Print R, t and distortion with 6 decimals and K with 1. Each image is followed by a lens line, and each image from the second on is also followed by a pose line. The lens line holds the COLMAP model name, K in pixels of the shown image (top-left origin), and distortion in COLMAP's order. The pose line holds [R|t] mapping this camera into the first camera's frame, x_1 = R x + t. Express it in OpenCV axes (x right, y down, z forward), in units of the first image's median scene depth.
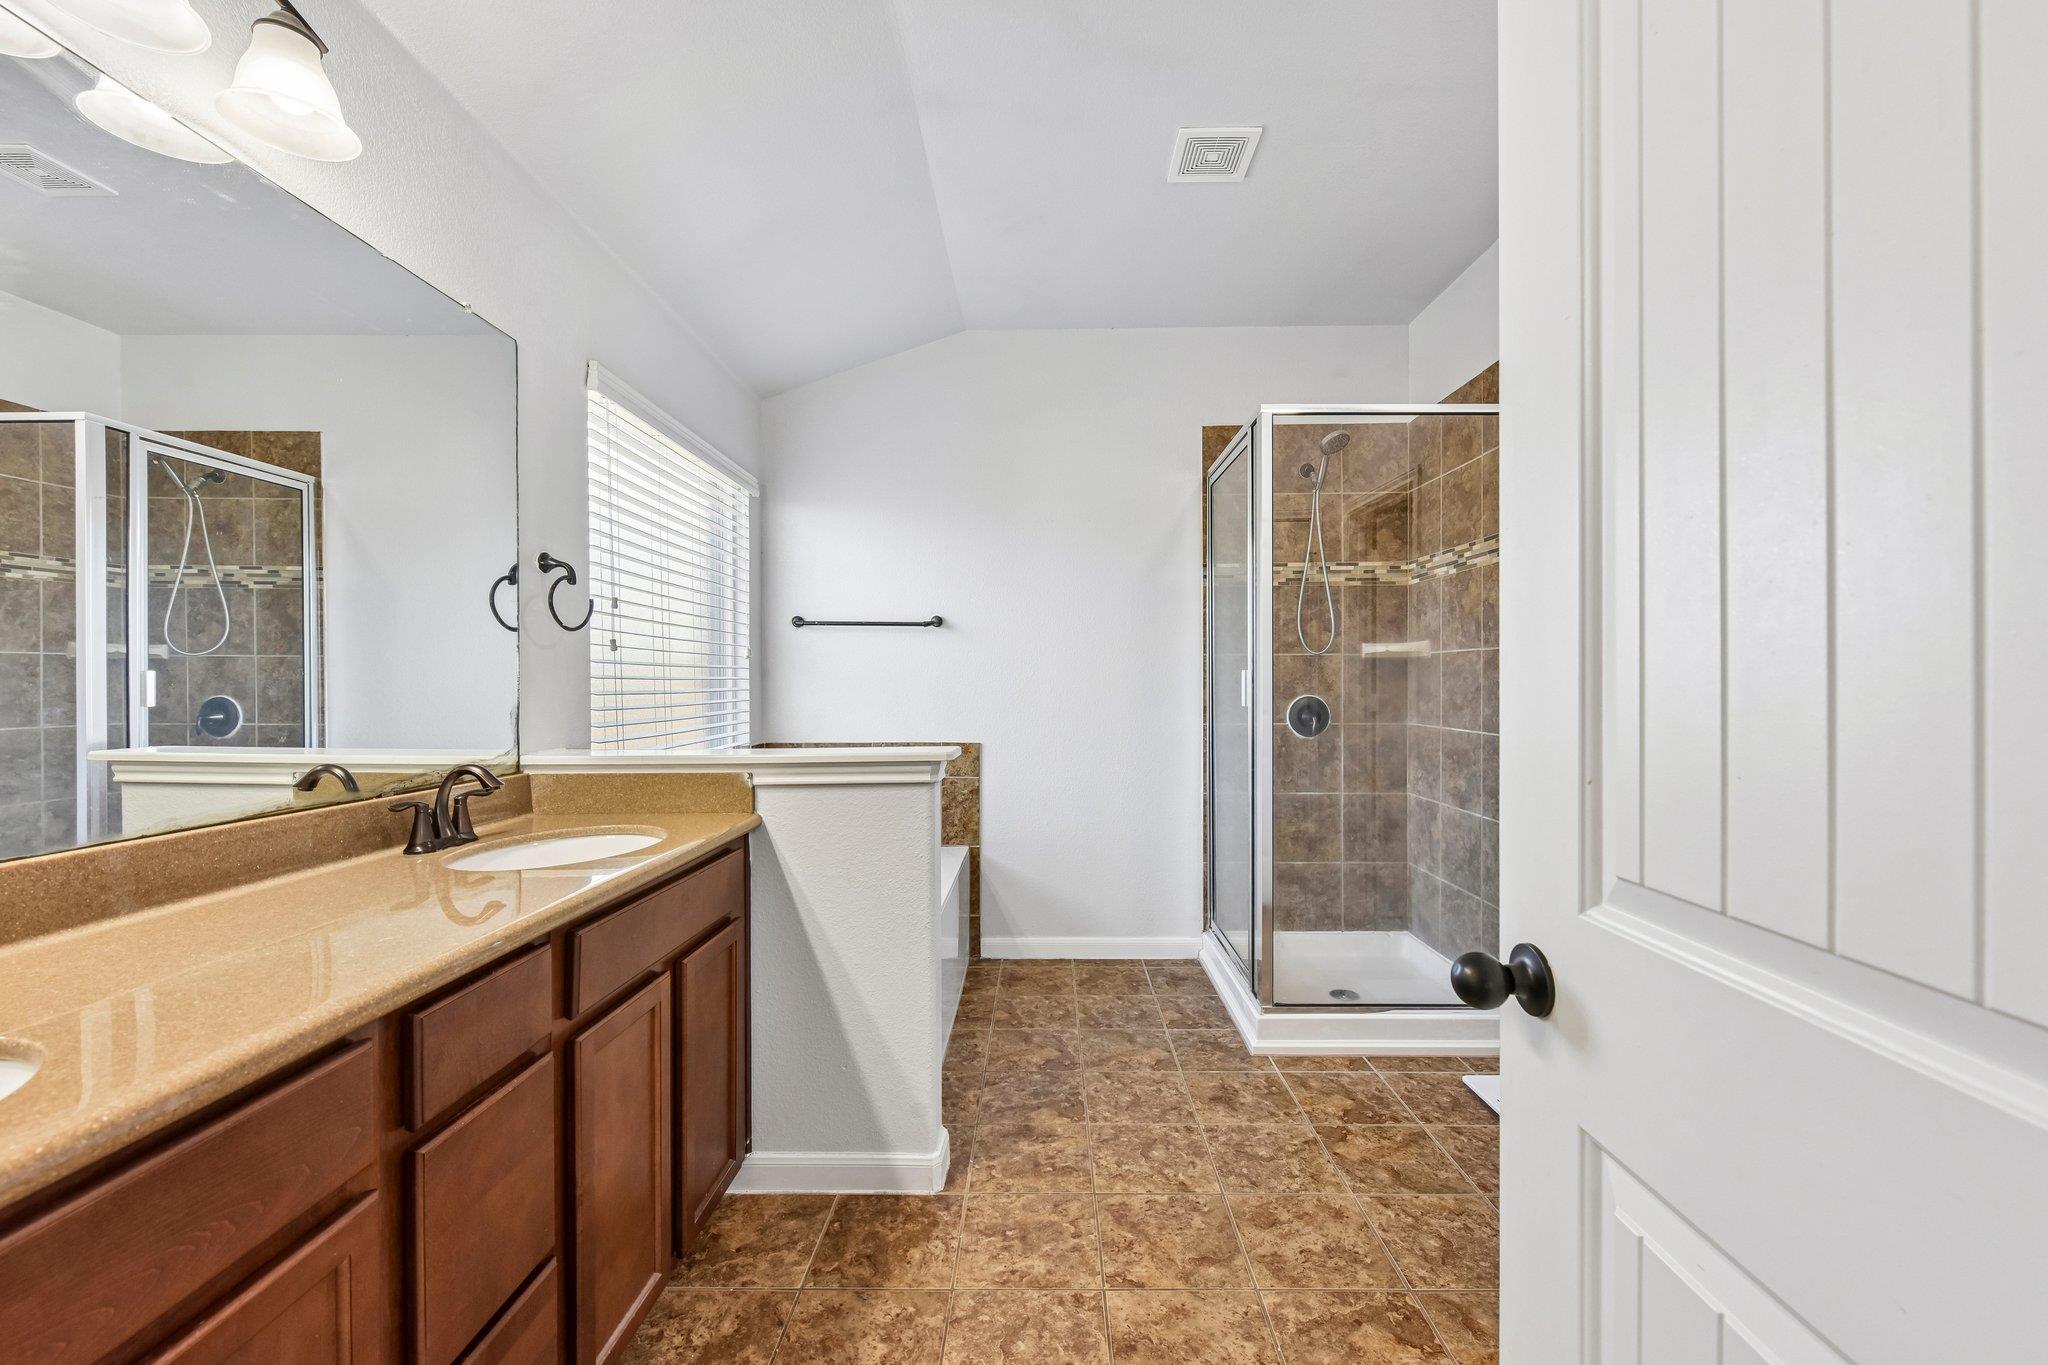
lens RADIAL K [[811.6, 0, 1025.1], [0, 811.6, 680.5], [0, 0, 1]] dist [0.002411, -0.002091]
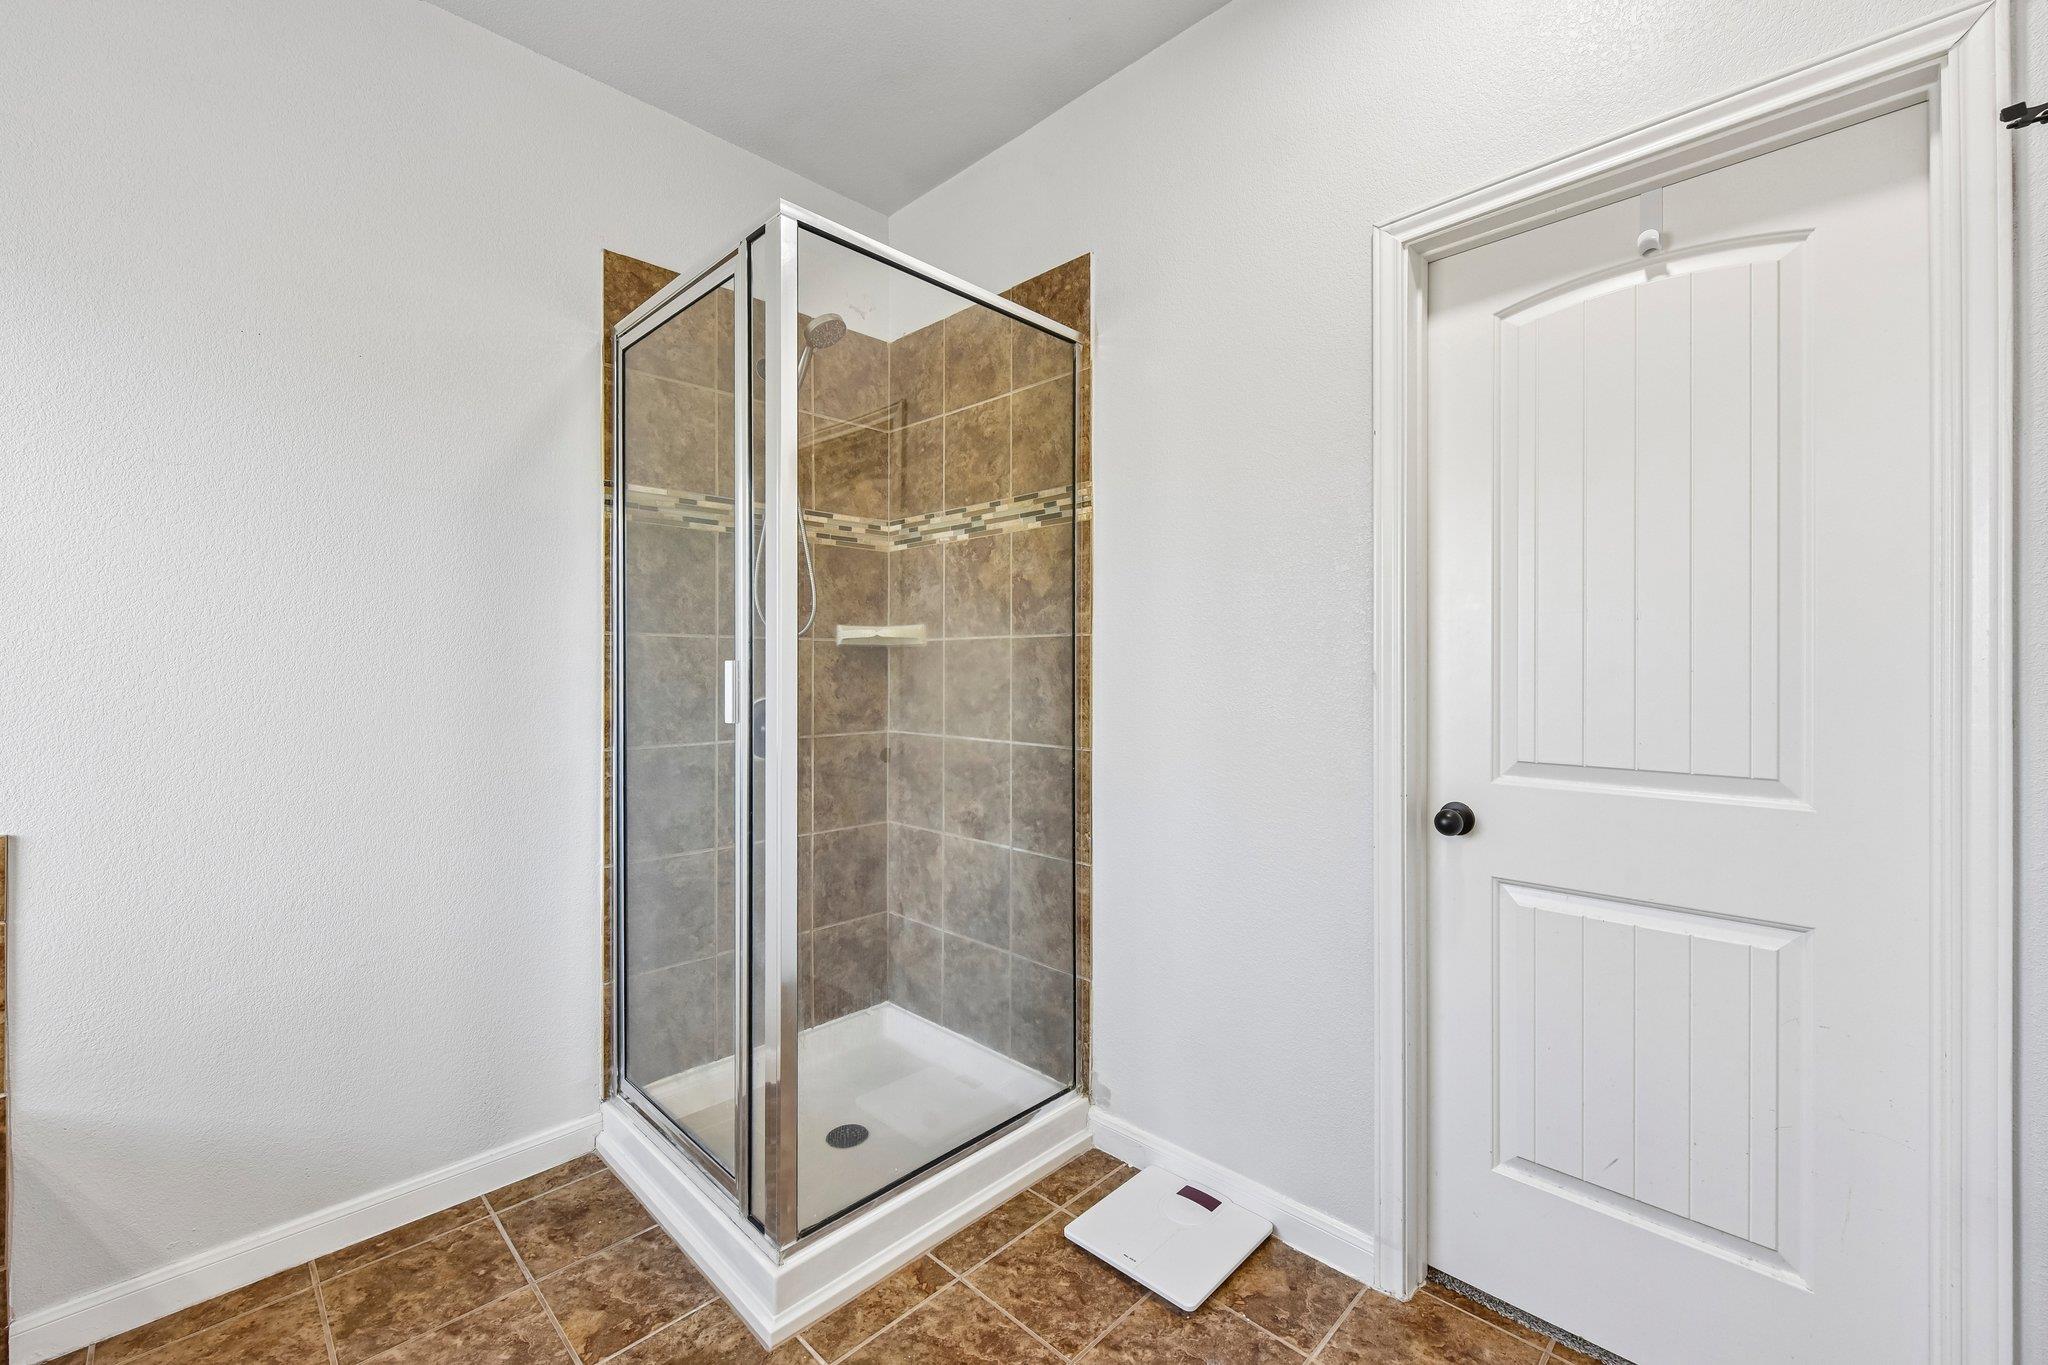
lens RADIAL K [[811.6, 0, 1018.7], [0, 811.6, 667.7], [0, 0, 1]] dist [0.002411, -0.002091]
pose [[0.678118, 0.003514, 0.734944, -0.012778], [0.000509, 0.999986, -0.005251, -0.003677], [-0.734953, 0.003935, 0.678107, 0.403177]]
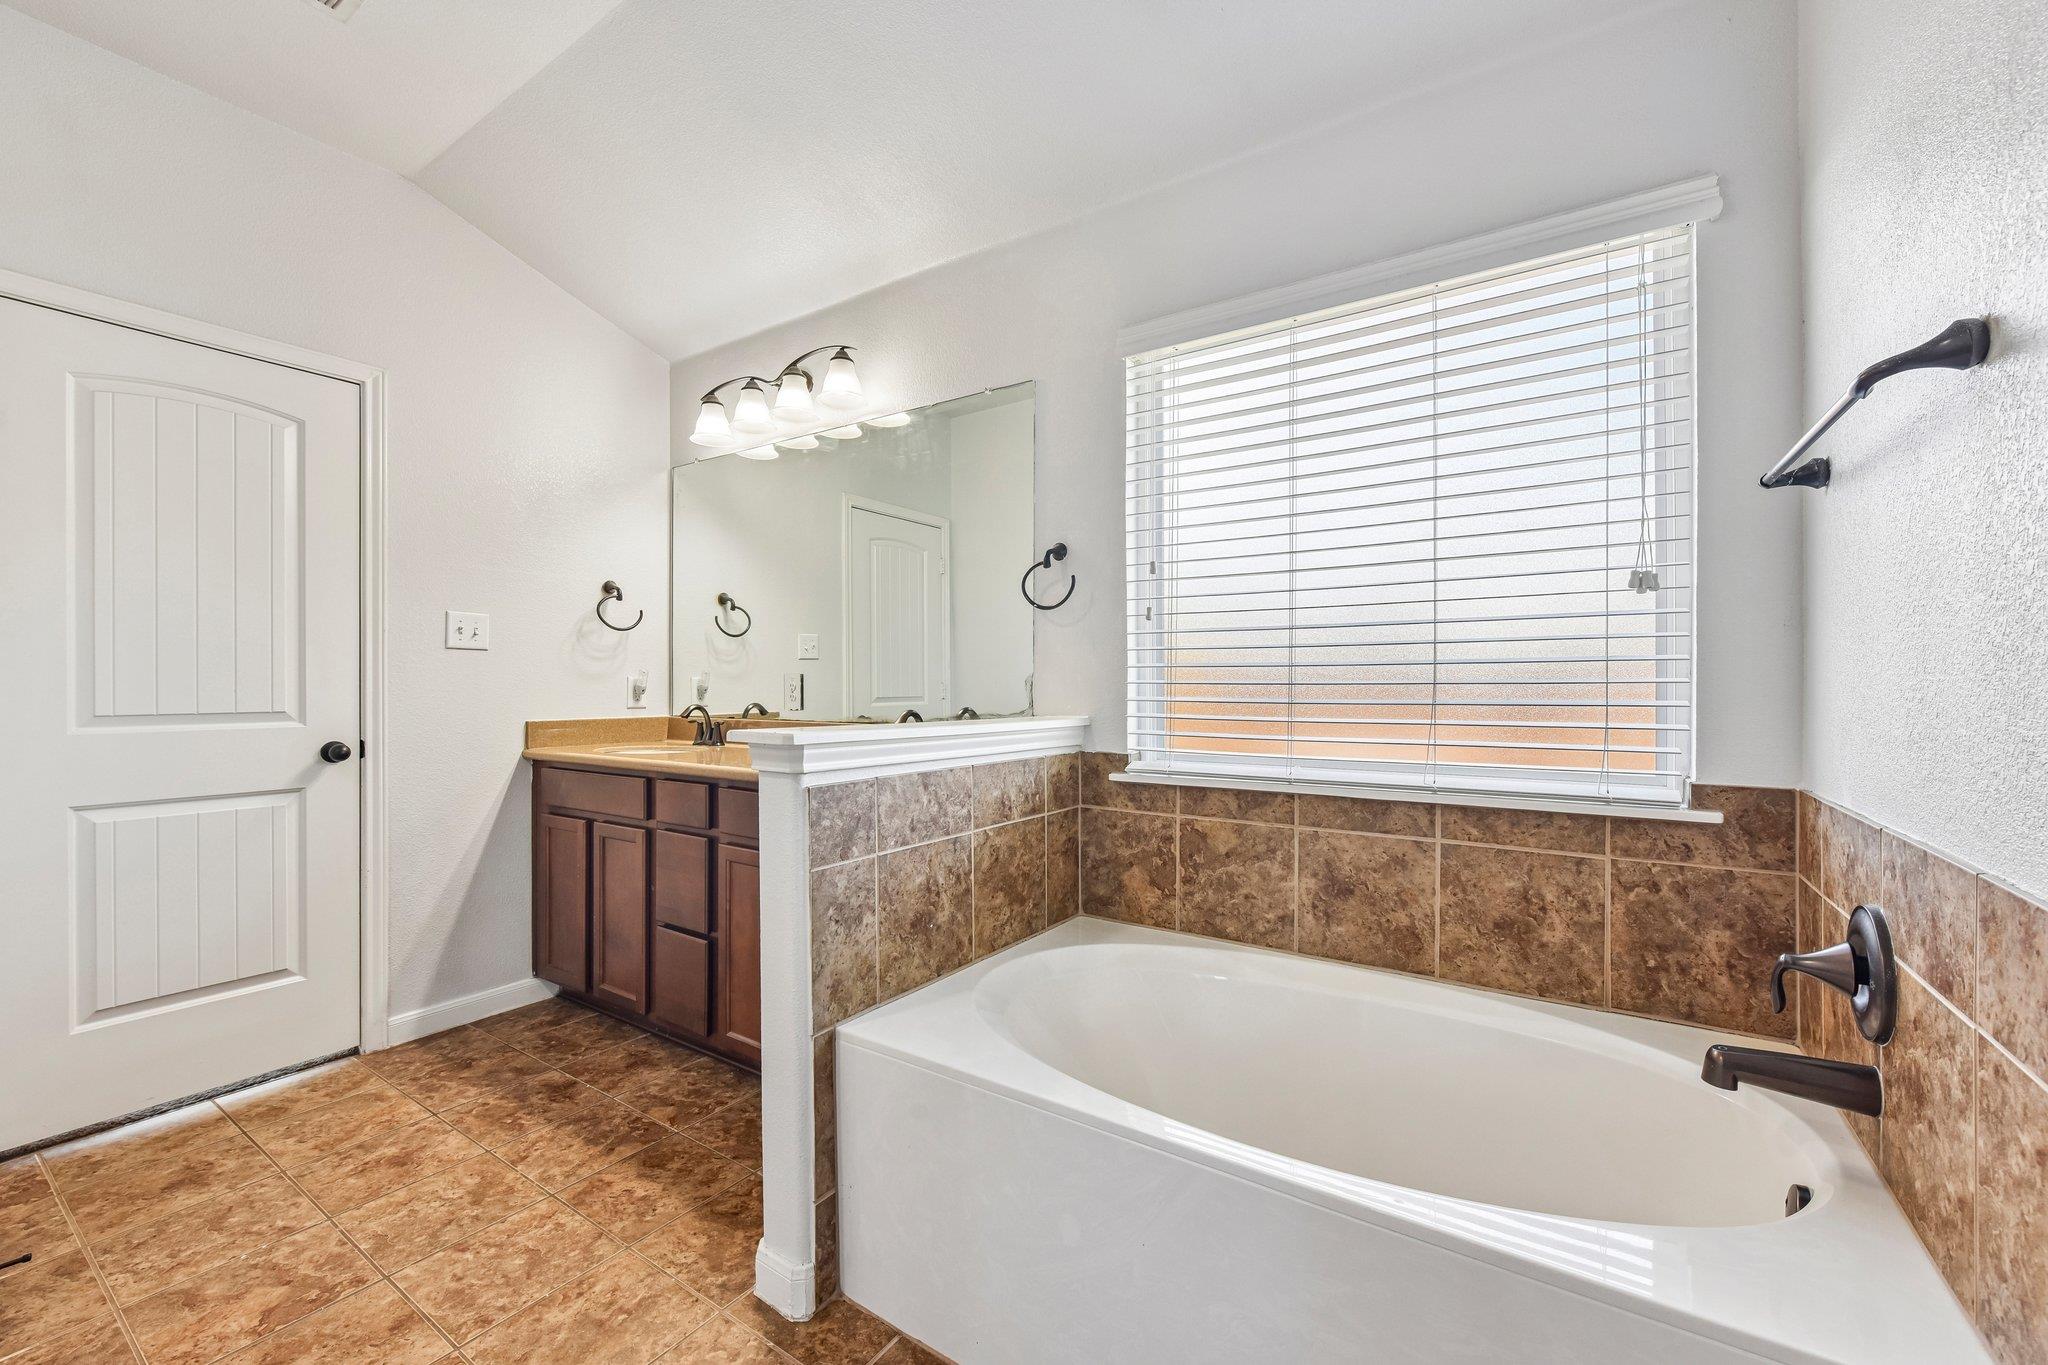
lens RADIAL K [[811.6, 0, 1026.2], [0, 811.6, 672.7], [0, 0, 1]] dist [0.002411, -0.002091]
pose [[-0.538857, -0.010328, -0.842334, 0.253757], [0.001153, 0.999915, -0.012998, 0.026347], [0.842396, -0.007975, -0.538799, 0.997873]]
